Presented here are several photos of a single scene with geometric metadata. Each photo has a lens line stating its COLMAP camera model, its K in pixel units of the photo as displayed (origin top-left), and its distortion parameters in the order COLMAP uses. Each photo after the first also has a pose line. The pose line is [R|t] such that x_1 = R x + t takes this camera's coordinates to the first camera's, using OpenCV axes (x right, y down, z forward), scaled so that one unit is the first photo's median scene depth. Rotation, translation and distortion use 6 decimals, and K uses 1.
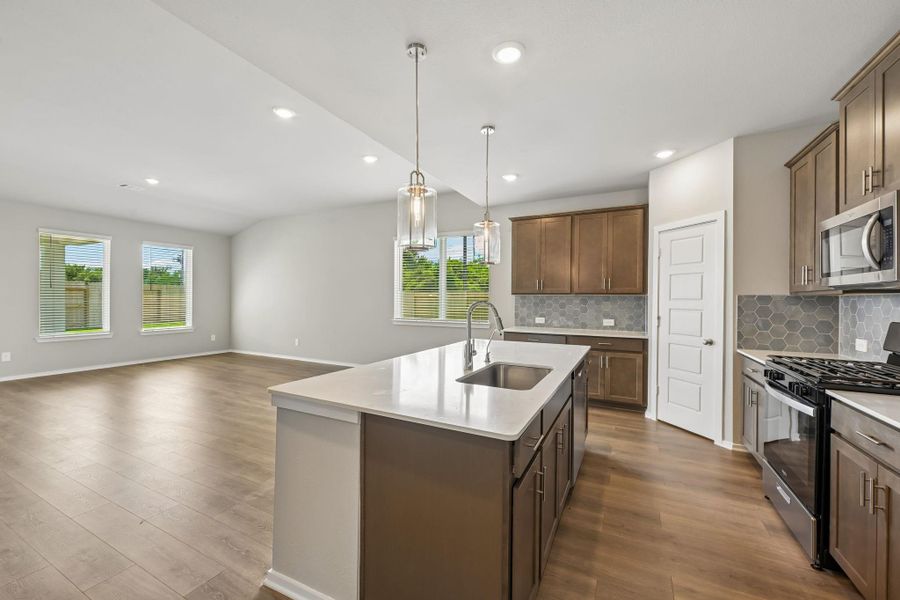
lens RADIAL K [[358.7, 0, 448.1], [0, 358.7, 301.2], [0, 0, 1]] dist [0.001990, -0.000539]
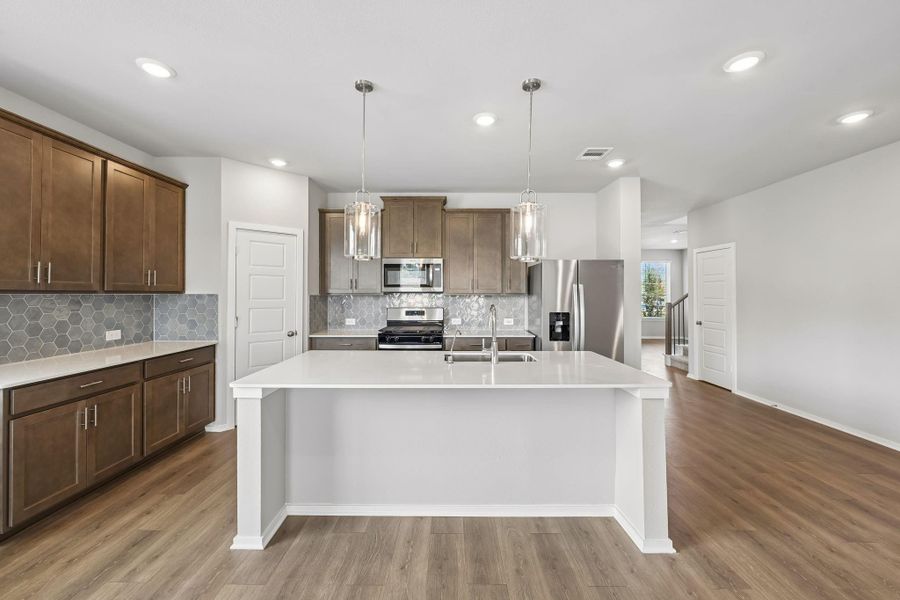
lens RADIAL K [[358.7, 0, 450.6], [0, 358.7, 292.2], [0, 0, 1]] dist [0.001990, -0.000539]
pose [[-0.452126, -0.003850, 0.891946, -0.611780], [0.000789, 0.999989, 0.004716, -0.032655], [-0.891954, 0.002836, -0.452118, 1.089972]]
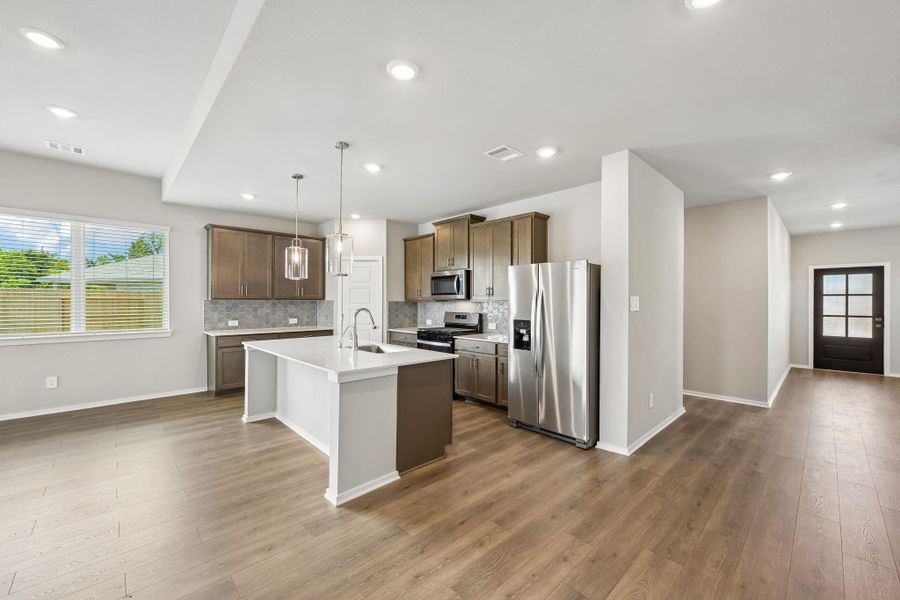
lens RADIAL K [[358.7, 0, 451.5], [0, 358.7, 301.1], [0, 0, 1]] dist [0.001990, -0.000539]
pose [[0.331188, -0.007112, 0.943538, -0.865663], [0.004820, 0.999971, 0.005845, -0.026289], [-0.943552, 0.002612, 0.331213, 0.035956]]
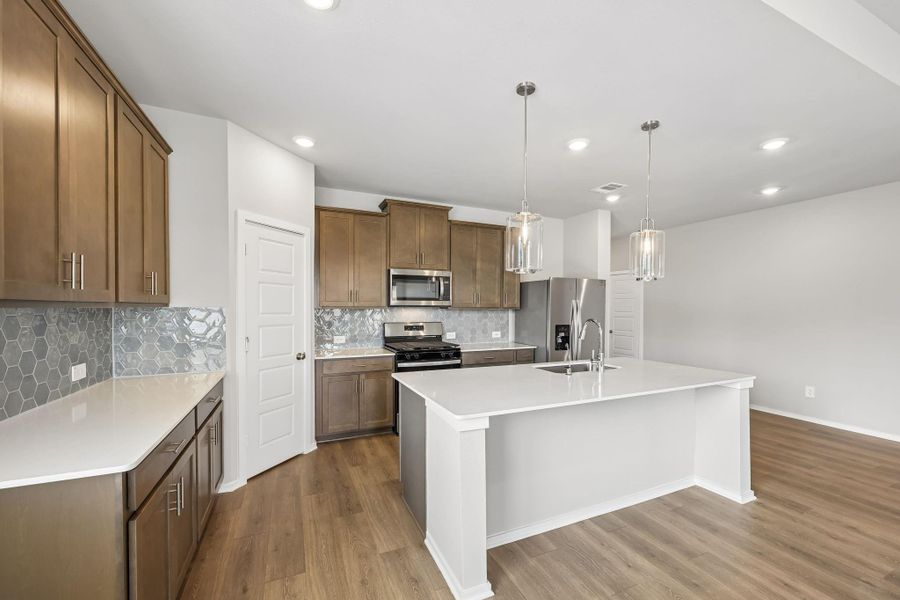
lens RADIAL K [[358.7, 0, 453.5], [0, 358.7, 316.9], [0, 0, 1]] dist [0.001990, -0.000539]
pose [[-0.780991, -0.028757, 0.623880, -0.219478], [-0.008003, 0.999318, 0.036044, -0.034214], [-0.624491, 0.023157, -0.780688, 1.537034]]
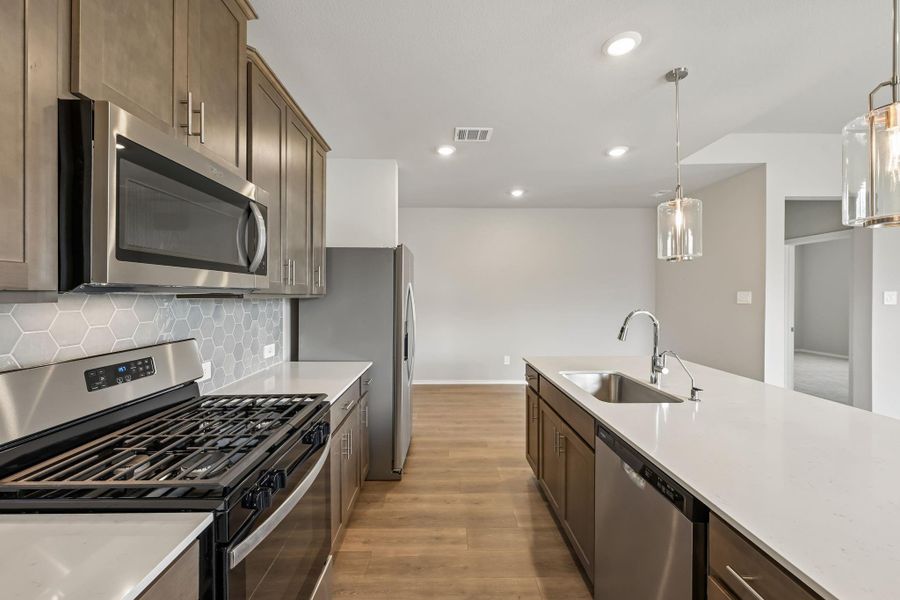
lens RADIAL K [[358.7, 0, 449.0], [0, 358.7, 297.9], [0, 0, 1]] dist [0.001990, -0.000539]
pose [[-0.886413, -0.004887, -0.462869, 0.629140], [-0.010451, 0.999901, 0.009456, -0.023228], [0.462777, 0.013219, -0.886376, 1.029172]]
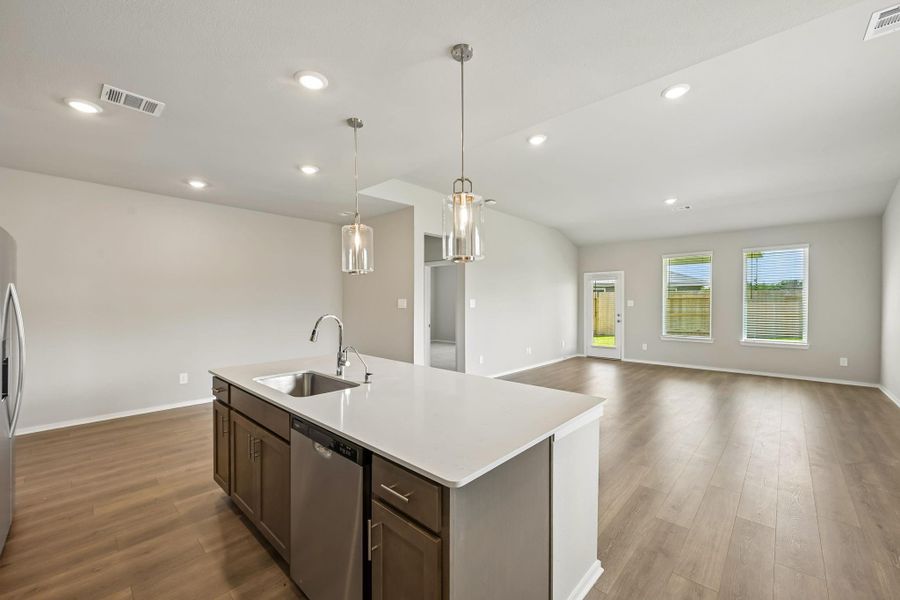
lens RADIAL K [[358.7, 0, 448.1], [0, 358.7, 304.3], [0, 0, 1]] dist [0.001990, -0.000539]
pose [[-0.279558, -0.001294, -0.960128, 0.678745], [-0.009150, 0.999957, 0.001316, -0.023660], [0.960085, 0.009153, -0.279558, 1.068187]]
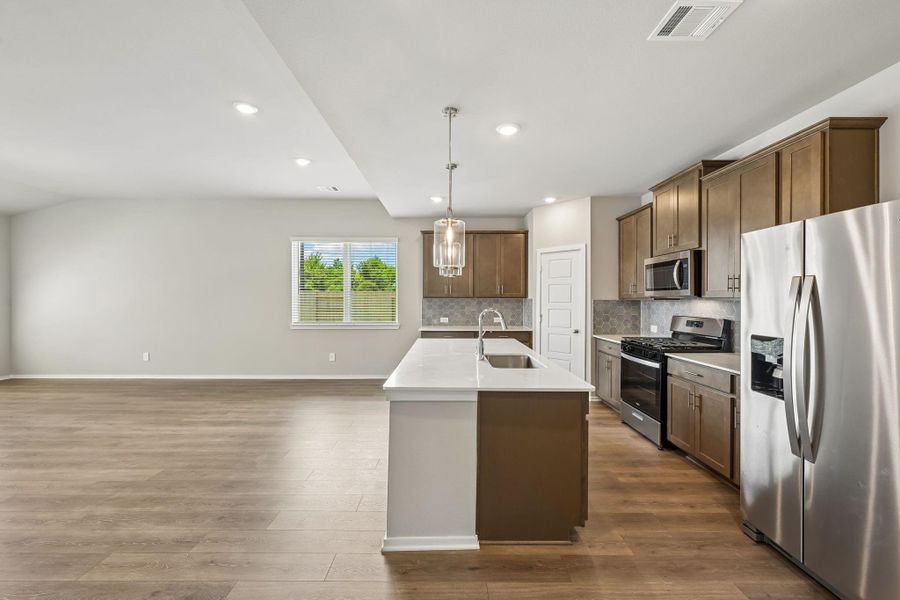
lens RADIAL K [[358.7, 0, 448.7], [0, 358.7, 301.4], [0, 0, 1]] dist [0.001990, -0.000539]
pose [[0.889157, -0.009847, 0.457497, -0.426600], [0.007766, 0.999949, 0.006428, -0.023429], [-0.457537, -0.002163, 0.889188, -0.080019]]
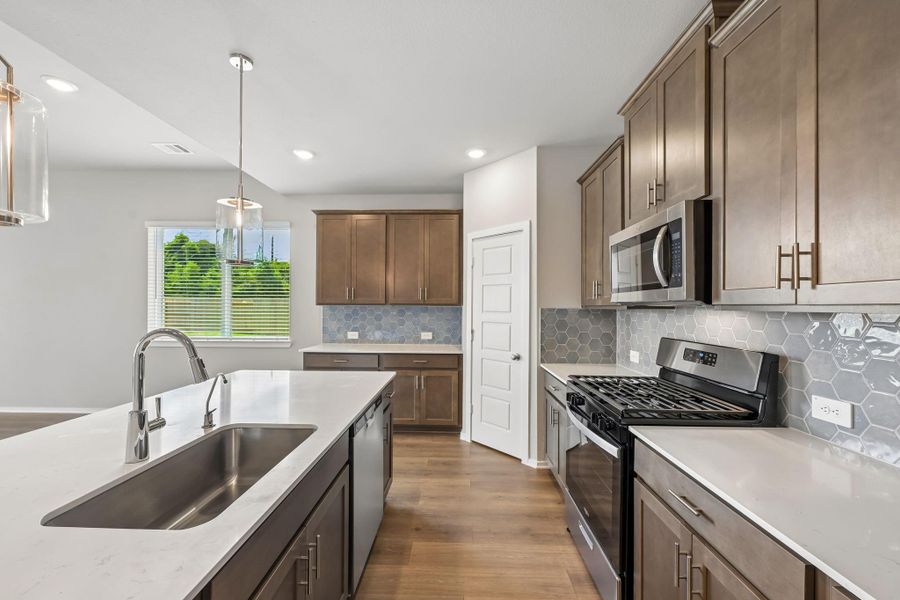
lens RADIAL K [[358.7, 0, 449.2], [0, 358.7, 306.2], [0, 0, 1]] dist [0.001990, -0.000539]
pose [[0.903910, -0.001682, 0.427719, 0.158576], [0.003013, 0.999992, -0.002436, -0.020162], [-0.427712, 0.003490, 0.903908, 0.216476]]
